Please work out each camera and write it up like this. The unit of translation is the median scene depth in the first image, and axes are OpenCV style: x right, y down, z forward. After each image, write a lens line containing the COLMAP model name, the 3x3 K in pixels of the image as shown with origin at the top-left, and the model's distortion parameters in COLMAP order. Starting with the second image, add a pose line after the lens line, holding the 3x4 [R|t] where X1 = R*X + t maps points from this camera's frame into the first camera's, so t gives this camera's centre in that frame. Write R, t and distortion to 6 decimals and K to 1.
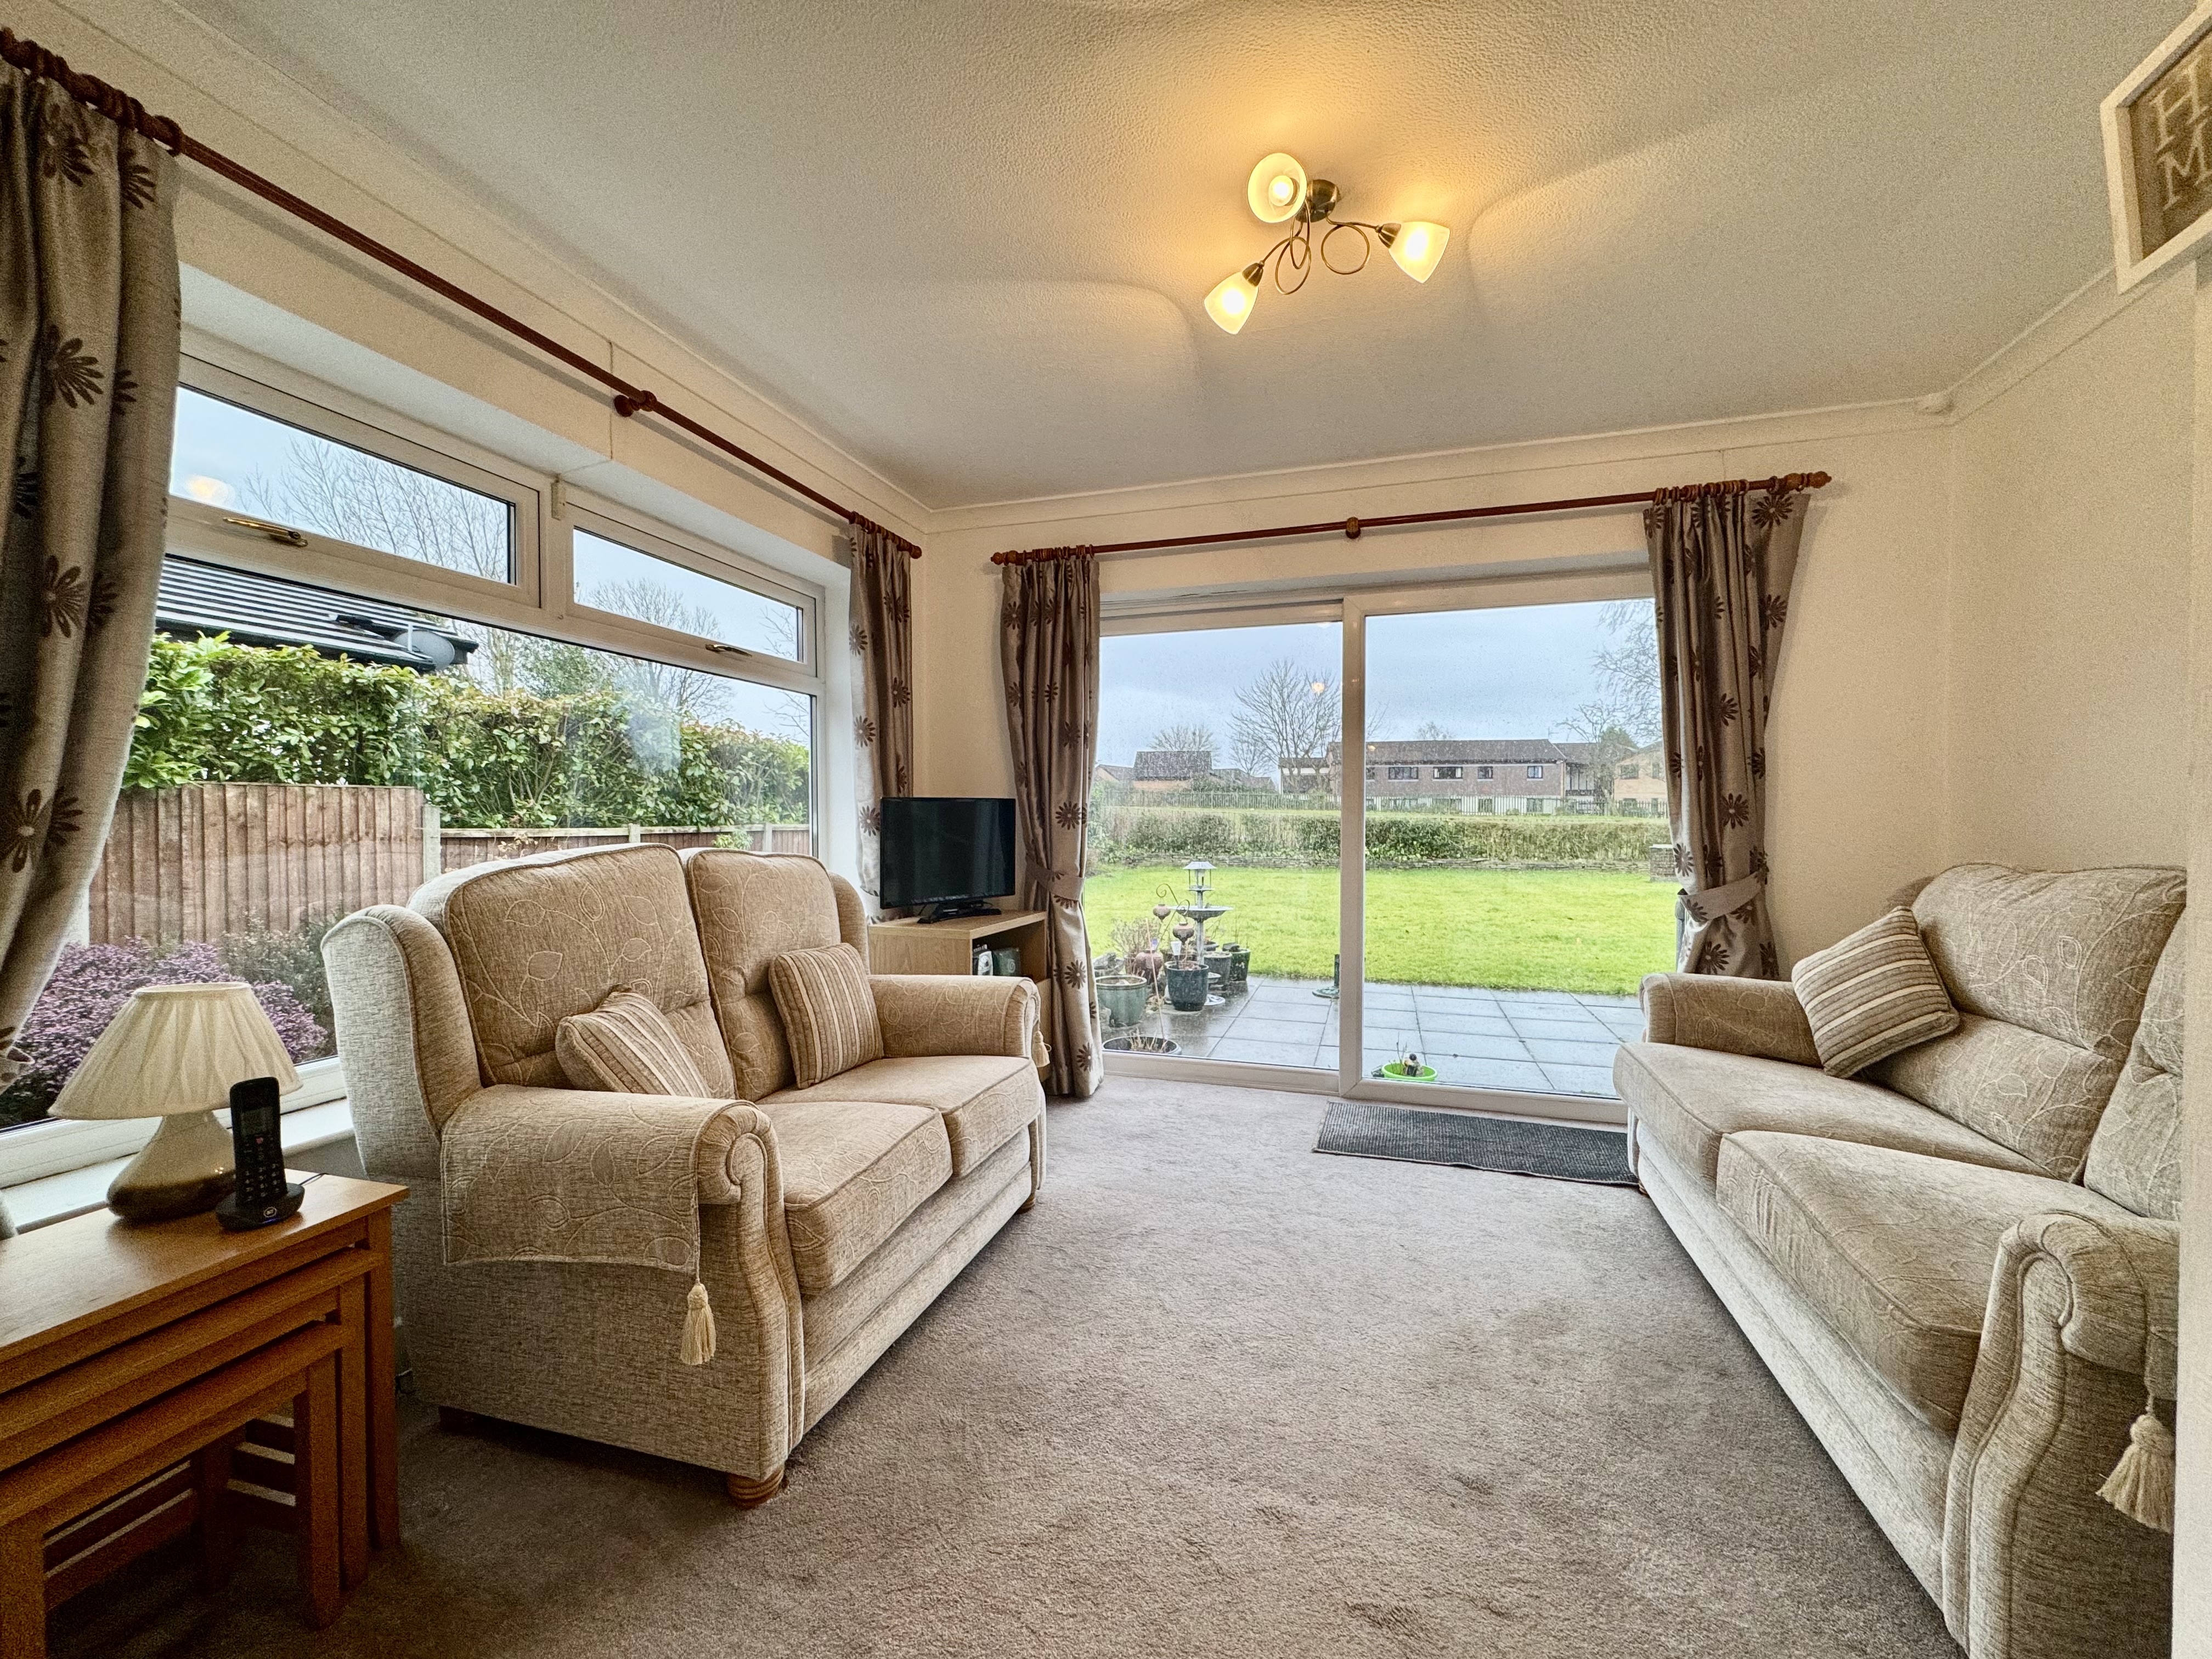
lens RADIAL K [[876.8, 0, 1108.2], [0, 876.8, 830.2], [0, 0, 1]] dist [-0.005498, 0.000836]
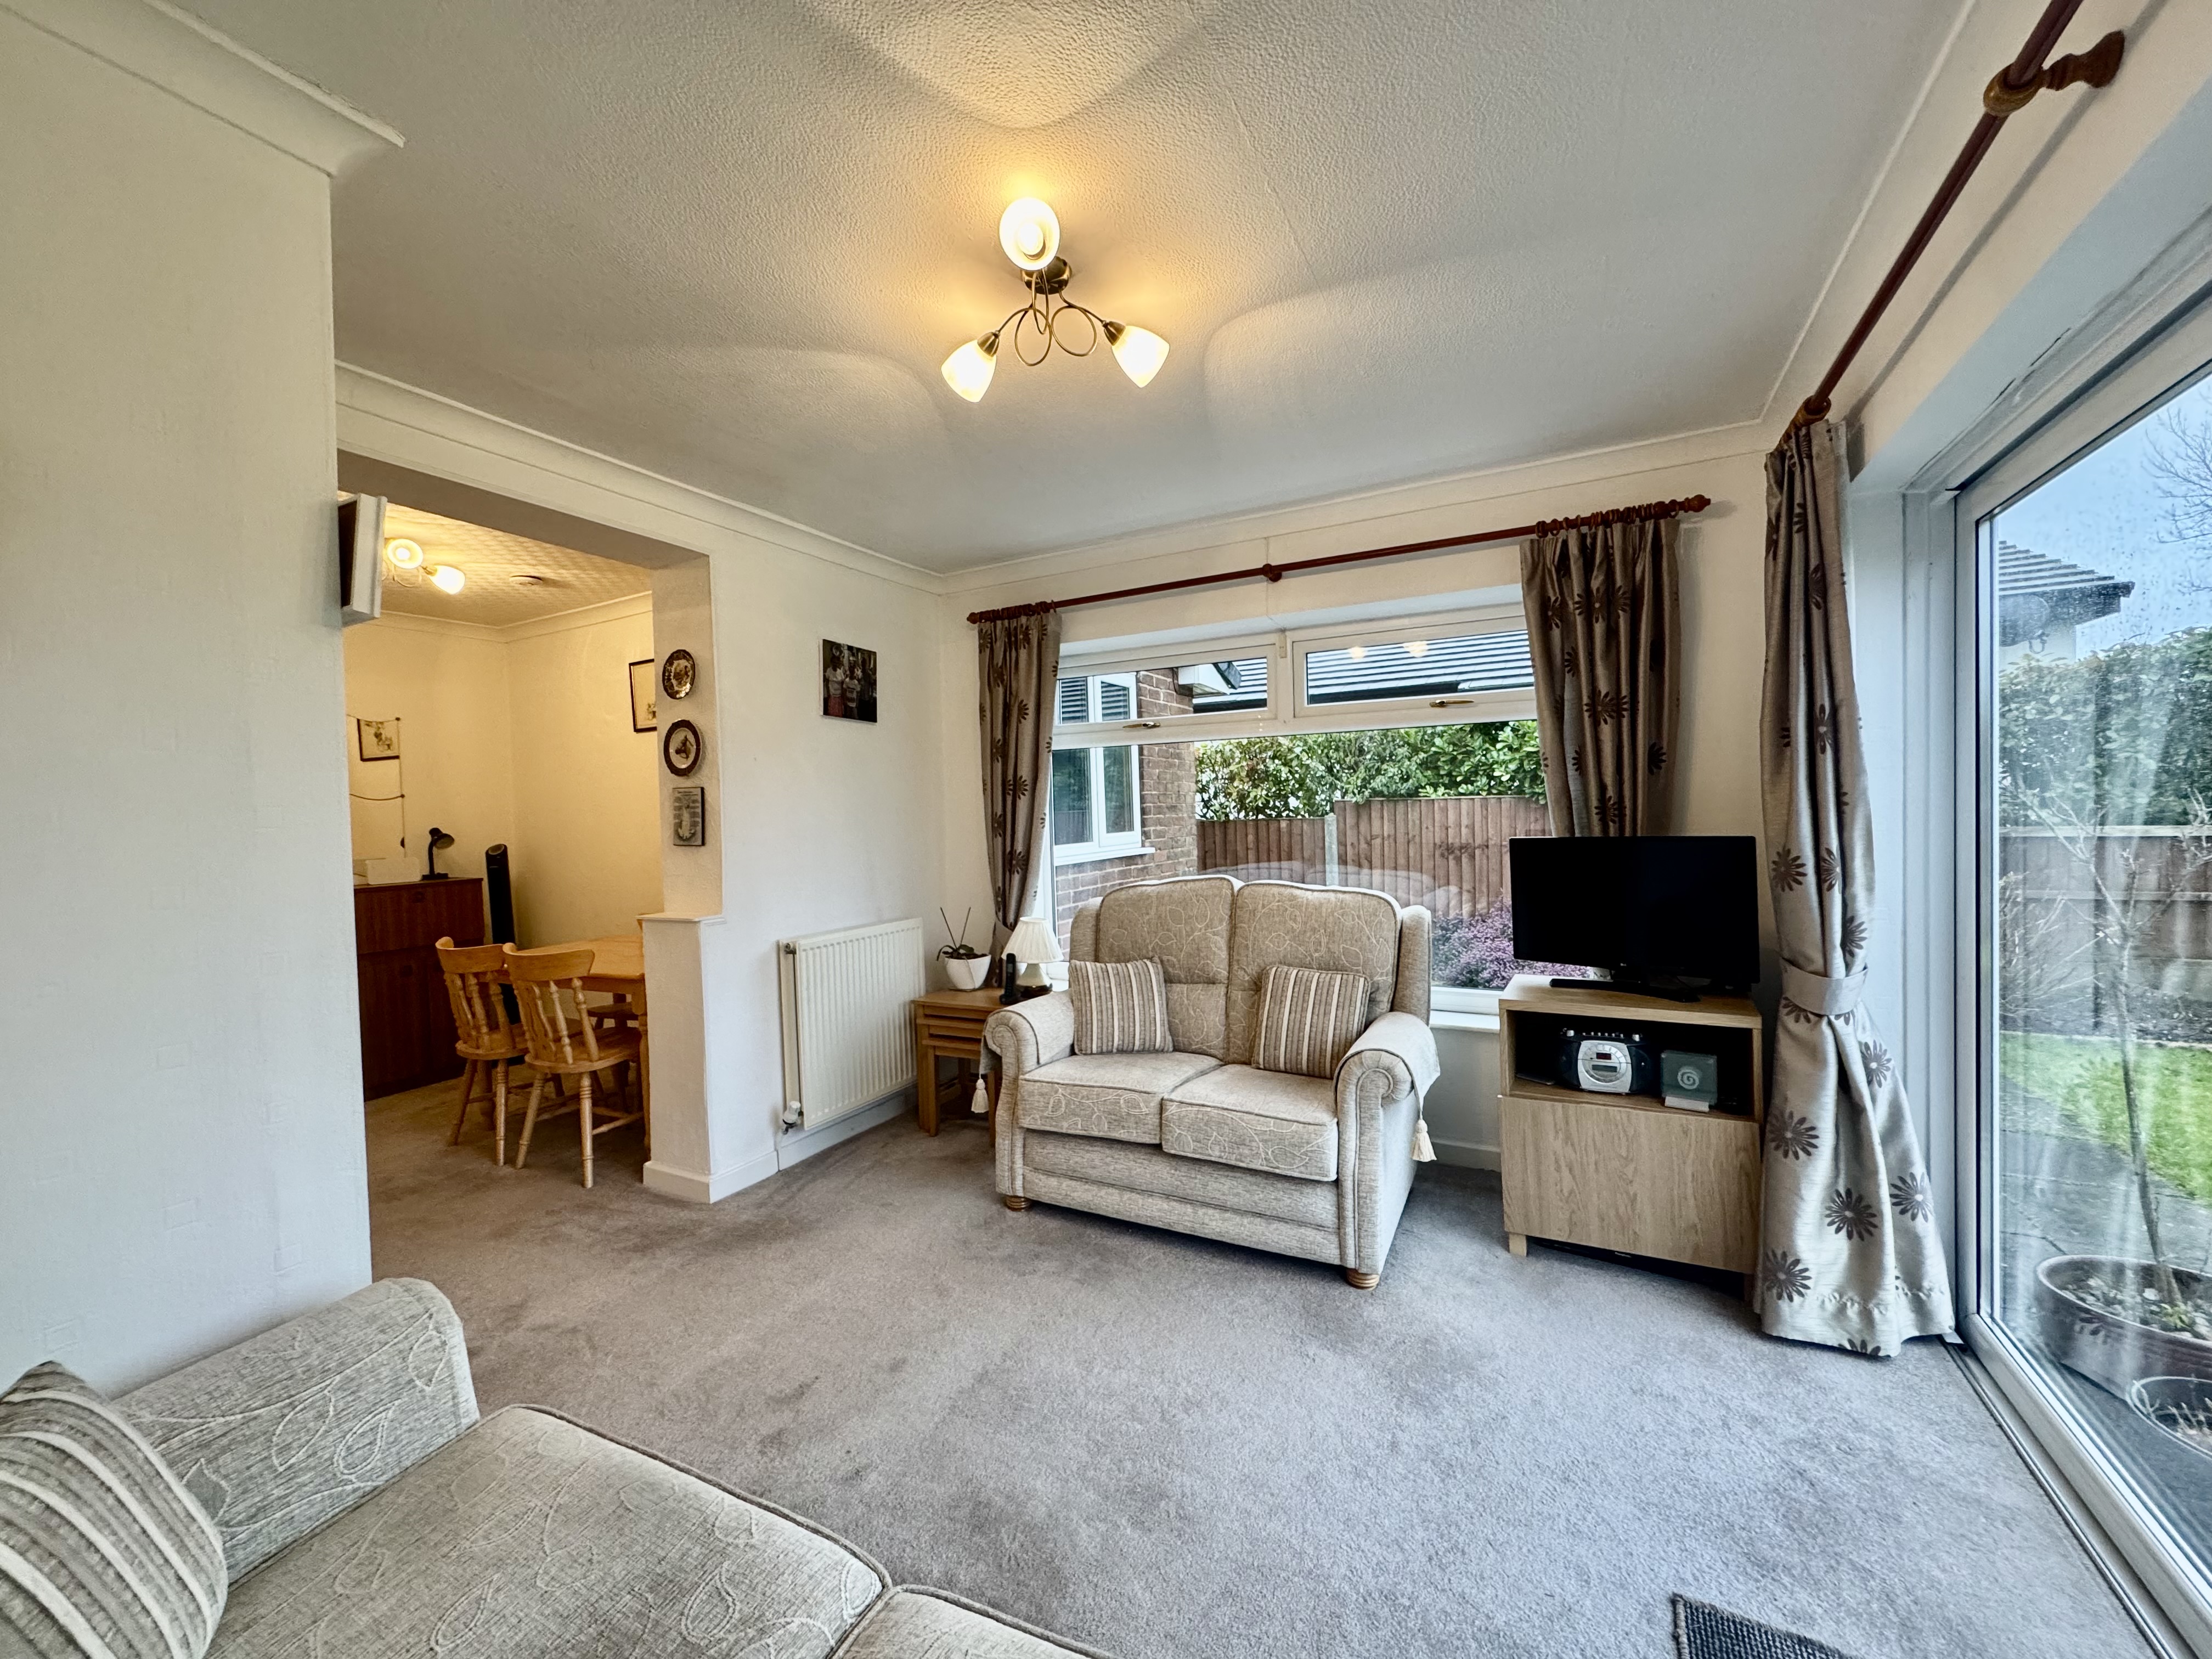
lens RADIAL K [[876.8, 0, 1108.2], [0, 876.8, 830.2], [0, 0, 1]] dist [-0.005498, 0.000836]
pose [[-0.174573, 0.026196, -0.984296, 0.755619], [0.012300, 0.999626, 0.024422, -0.076993], [0.984567, -0.007844, -0.174830, 0.776918]]
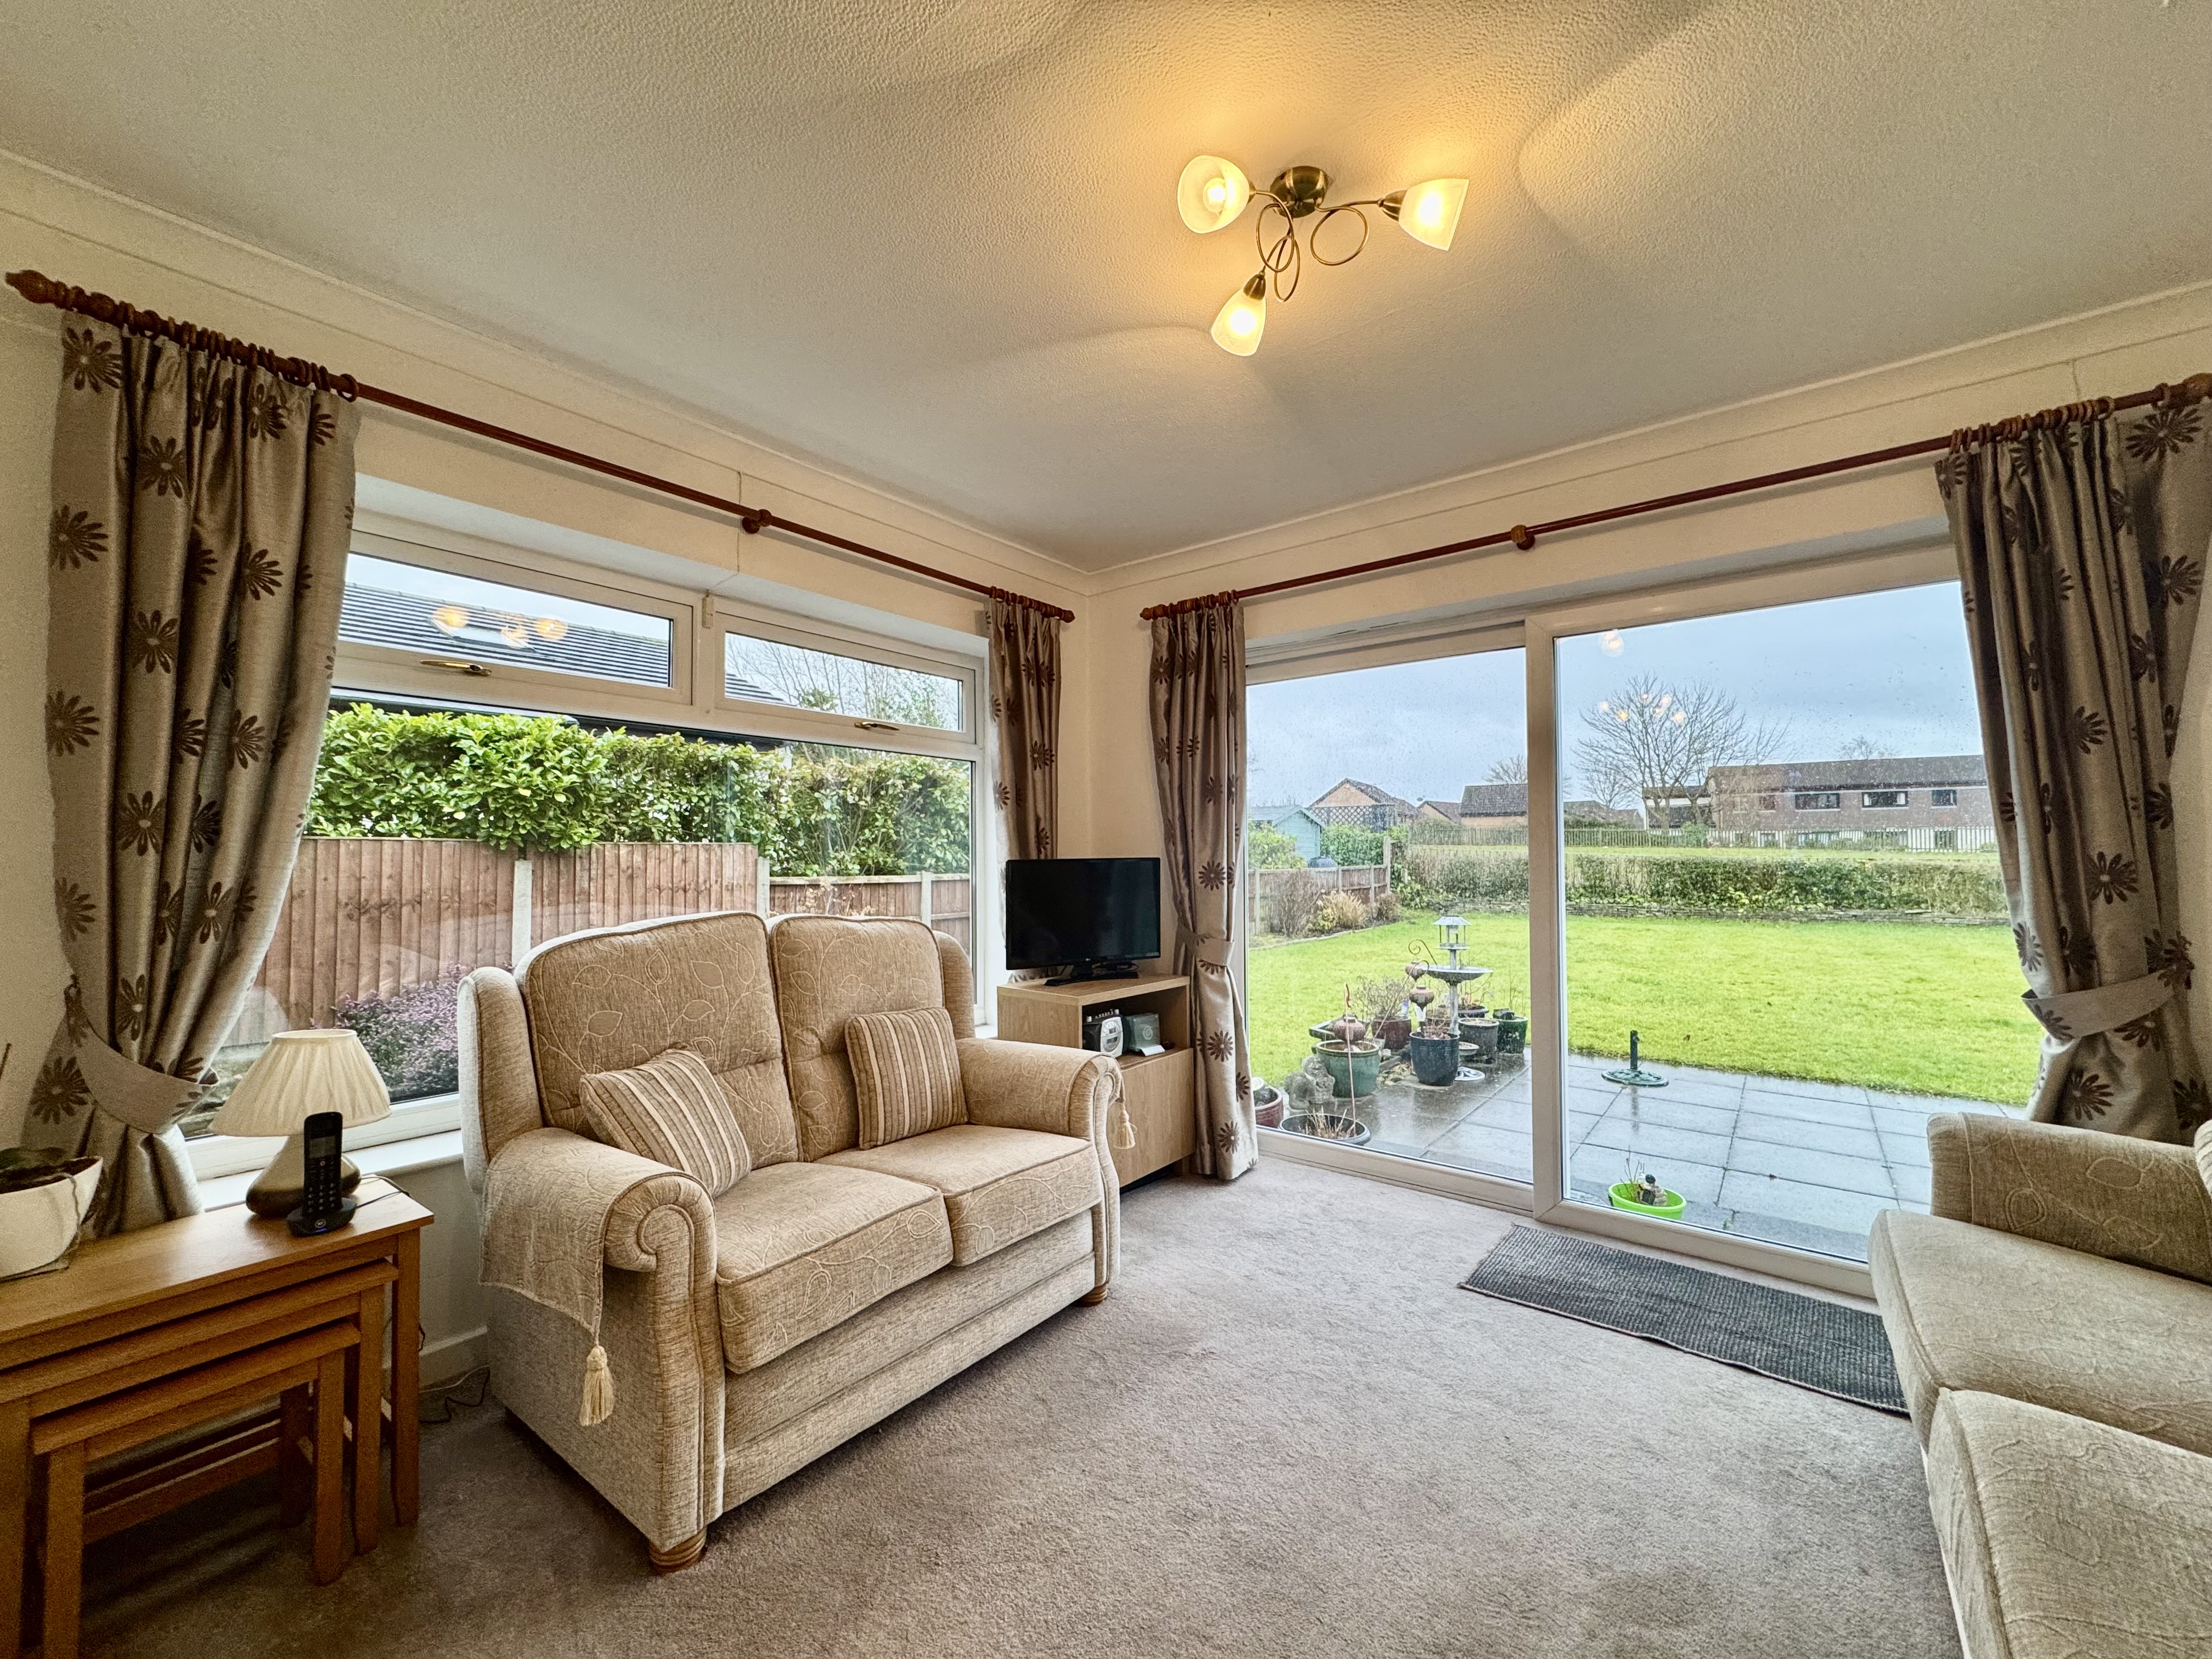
lens RADIAL K [[876.8, 0, 1108.2], [0, 876.8, 830.2], [0, 0, 1]] dist [-0.005498, 0.000836]
pose [[0.934725, -0.015648, -0.355028, 0.224917], [-0.000466, 0.998975, -0.045258, -0.027396], [0.355372, 0.042469, 0.933760, 0.090694]]
